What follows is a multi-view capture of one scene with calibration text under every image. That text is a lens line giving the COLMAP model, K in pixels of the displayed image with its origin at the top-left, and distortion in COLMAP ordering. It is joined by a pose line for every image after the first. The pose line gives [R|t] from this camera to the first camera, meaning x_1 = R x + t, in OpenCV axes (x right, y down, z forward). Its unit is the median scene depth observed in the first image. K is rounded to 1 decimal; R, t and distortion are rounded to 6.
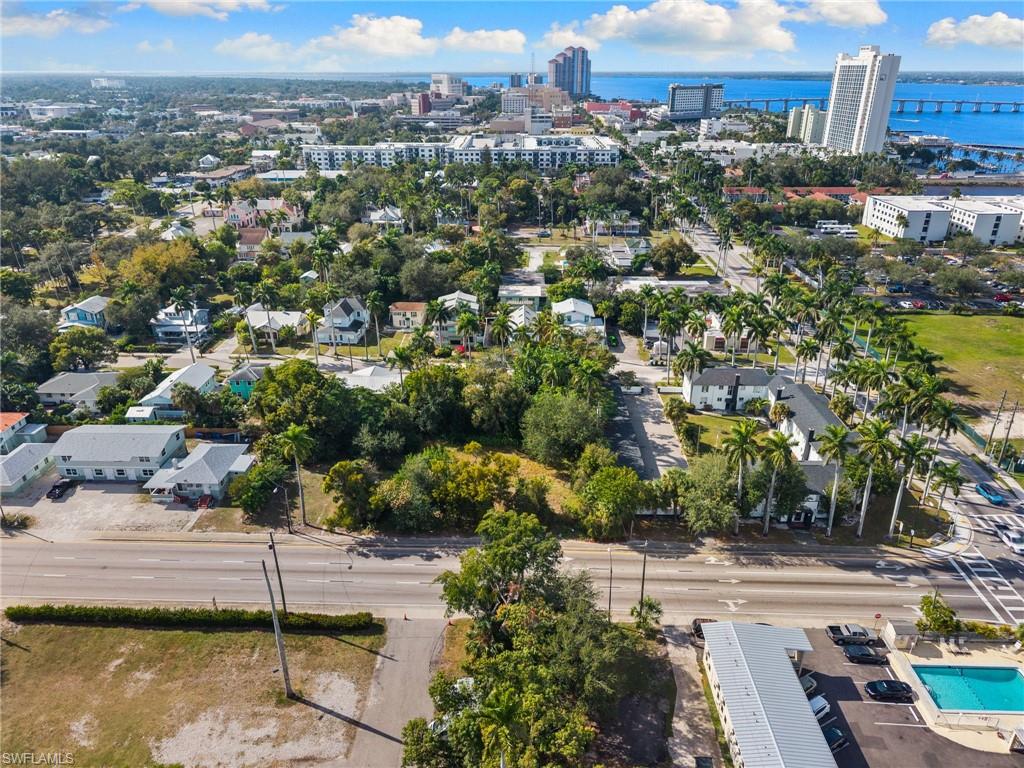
lens RADIAL K [[686.4, 0, 509.0], [0, 686.4, 380.5], [0, 0, 1]] dist [0.027107, -0.027394]
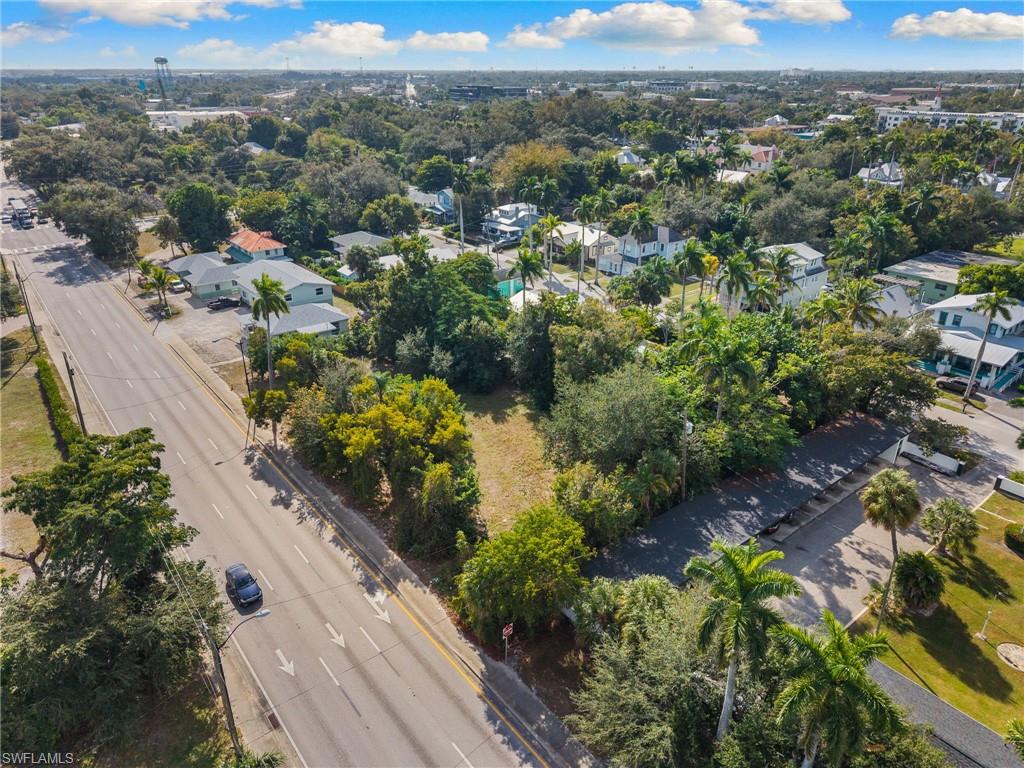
lens RADIAL K [[697.1, 0, 510.3], [0, 697.1, 357.4], [0, 0, 1]] dist [0.004172, -0.003410]
pose [[0.644129, 0.292935, -0.706602, 0.256808], [-0.312681, 0.943895, 0.106273, -0.010735], [0.698089, 0.152488, 0.699585, 0.355822]]
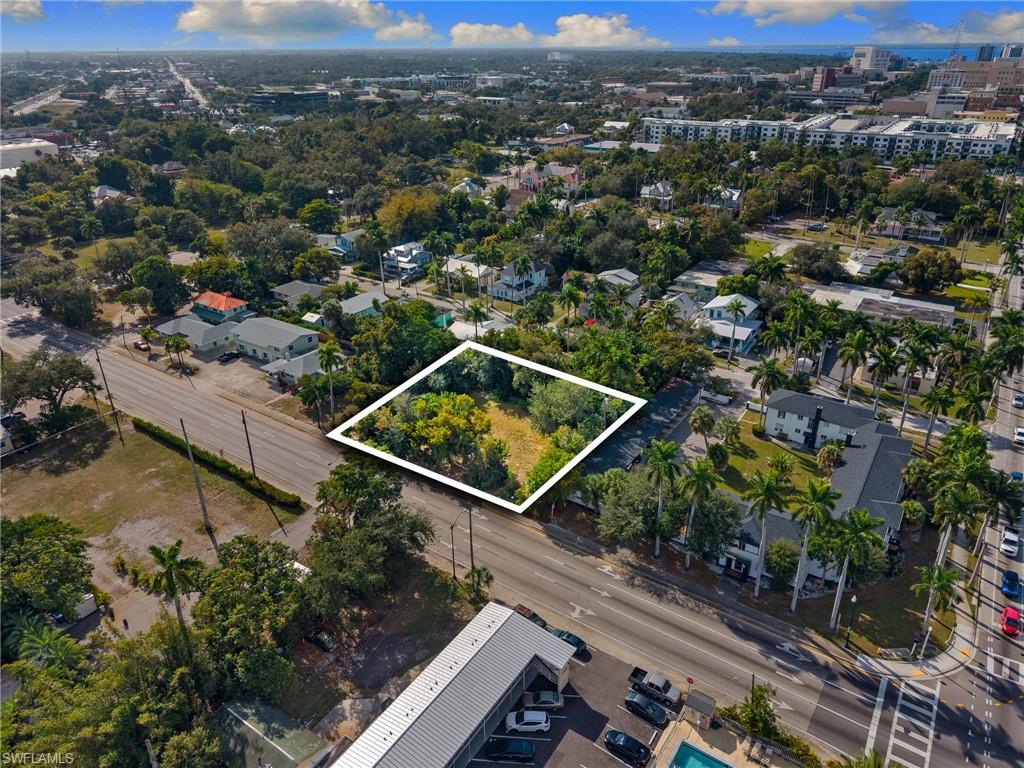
lens RADIAL K [[707.4, 0, 511.6], [0, 707.4, 320.5], [0, 0, 1]] dist [0.010521, -0.005036]
pose [[0.841476, 0.189114, -0.506116, 0.333505], [-0.213586, 0.976874, 0.009905, -0.031290], [0.496285, 0.099765, 0.862408, 0.028168]]
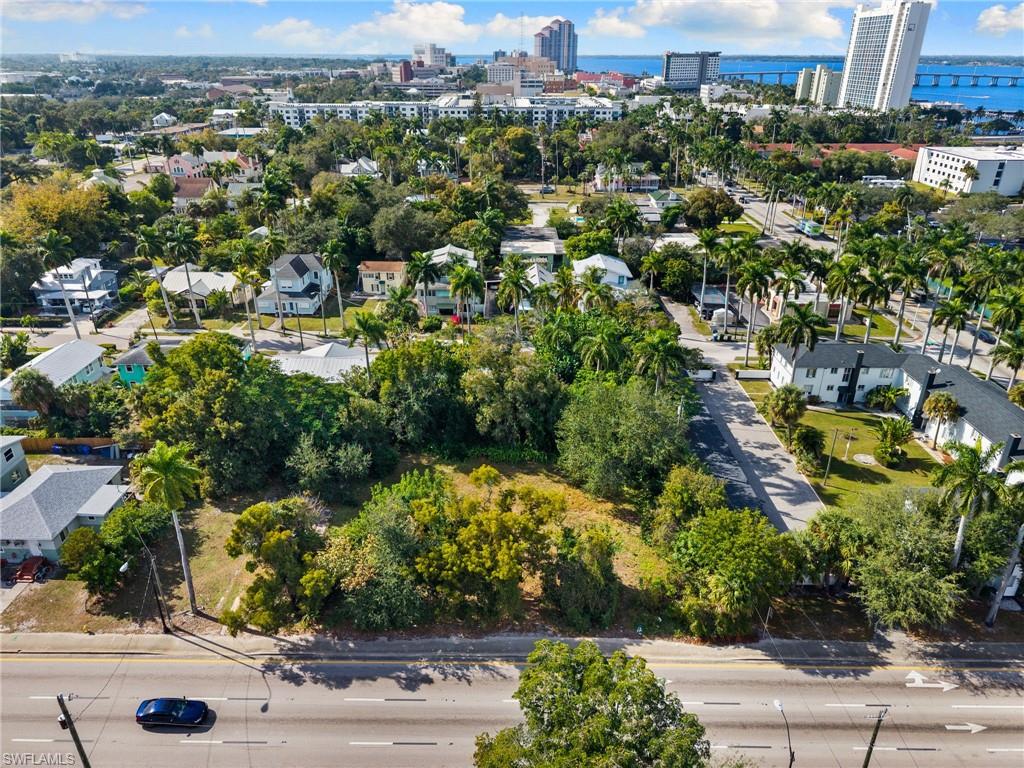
lens RADIAL K [[682.2, 0, 509.5], [0, 682.2, 384.7], [0, 0, 1]] dist [0.007412, -0.003785]
pose [[0.999718, -0.006535, 0.022835, -0.026077], [0.005847, 0.999530, 0.030085, 0.001169], [-0.023021, -0.029943, 0.999286, 0.247954]]
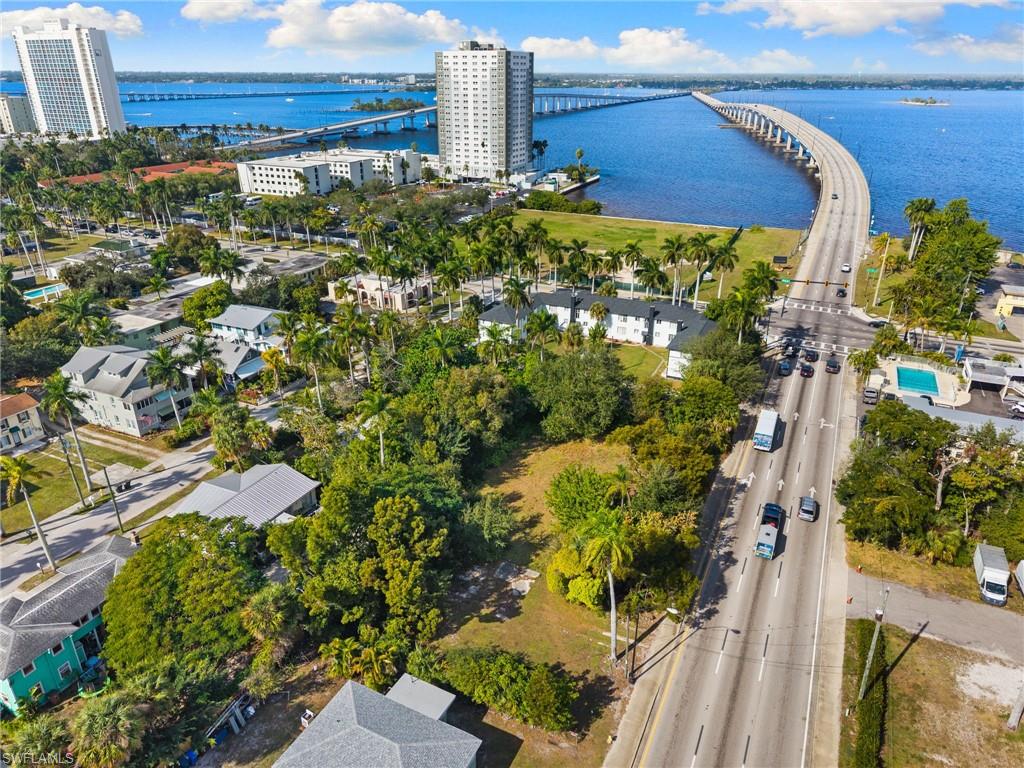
lens RADIAL K [[691.3, 0, 501.2], [0, 691.3, 386.4], [0, 0, 1]] dist [0.006949, -0.006131]
pose [[0.415432, -0.374568, 0.828924, -0.432376], [0.369370, 0.902234, 0.222577, -0.102489], [-0.831253, 0.213714, 0.513171, 0.418488]]
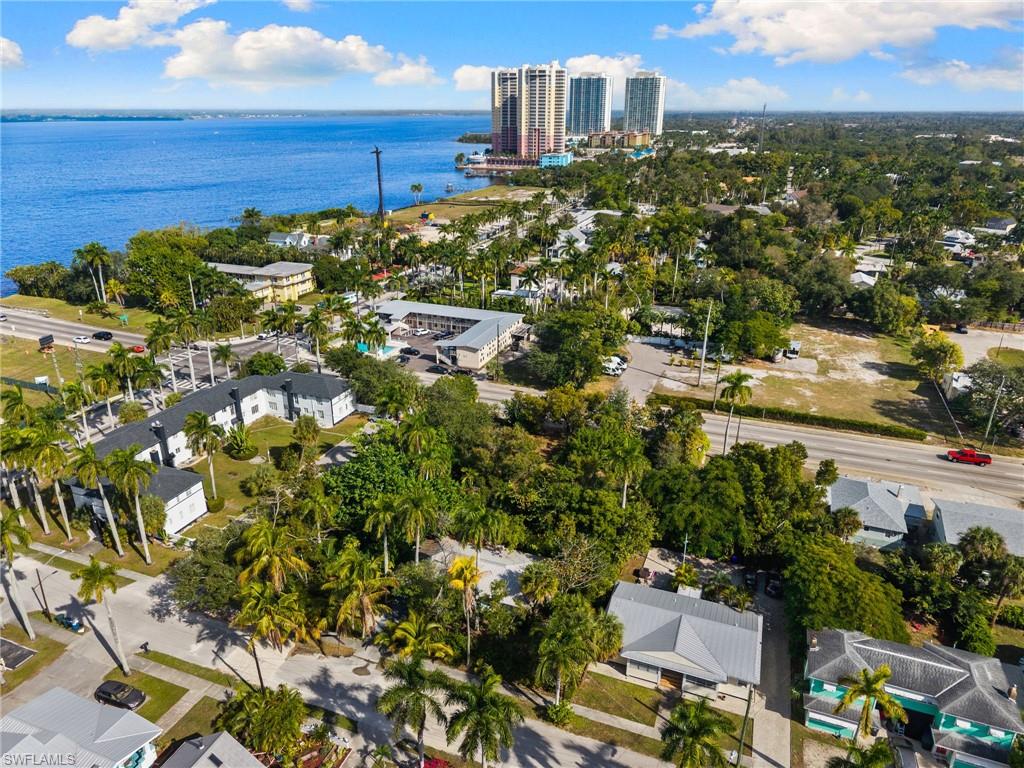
lens RADIAL K [[685.5, 0, 512.0], [0, 685.5, 384.0], [0, 0, 1]] dist [-0.002918, 0.003437]
pose [[-0.943002, -0.125526, 0.308205, -0.172329], [0.132620, 0.707663, 0.693992, -0.381193], [-0.305219, 0.695310, -0.650681, 0.992784]]
